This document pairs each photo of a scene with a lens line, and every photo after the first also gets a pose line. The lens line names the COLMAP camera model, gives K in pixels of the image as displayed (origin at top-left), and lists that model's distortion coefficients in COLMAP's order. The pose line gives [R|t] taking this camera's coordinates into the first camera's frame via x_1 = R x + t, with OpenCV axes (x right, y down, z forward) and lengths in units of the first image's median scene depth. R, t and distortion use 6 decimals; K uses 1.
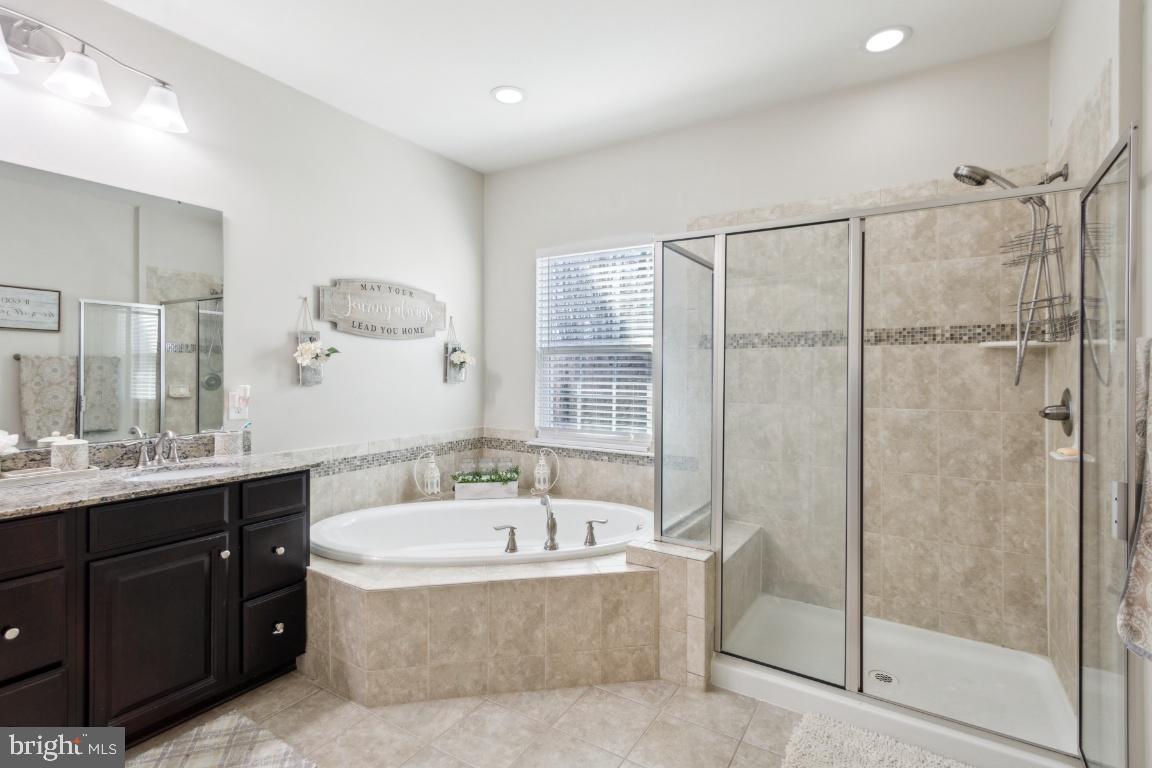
lens RADIAL K [[560.0, 0, 573.3], [0, 560.0, 376.3], [0, 0, 1]] dist [0.010779, -0.002335]
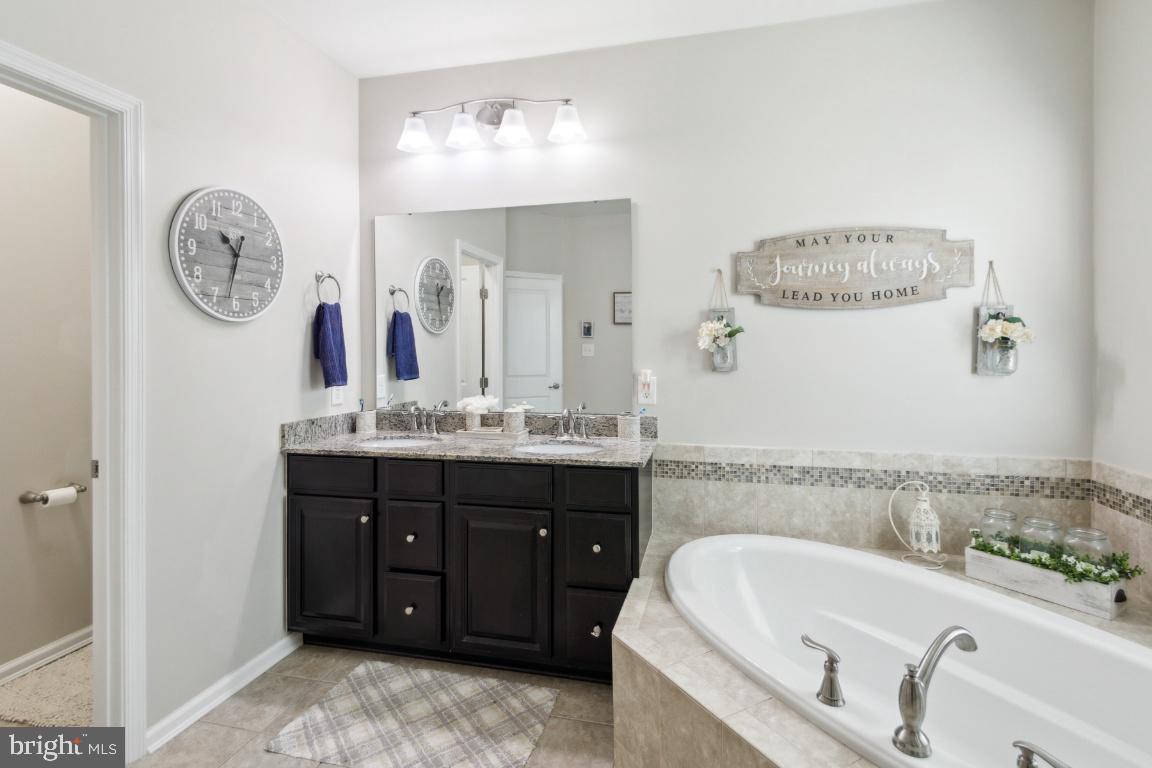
lens RADIAL K [[560.0, 0, 569.8], [0, 560.0, 354.1], [0, 0, 1]] dist [0.010779, -0.002335]
pose [[0.305442, 0.000028, -0.952211, 0.244825], [-0.005978, 0.999980, -0.001888, -0.006991], [0.952192, 0.006269, 0.305436, 0.470283]]
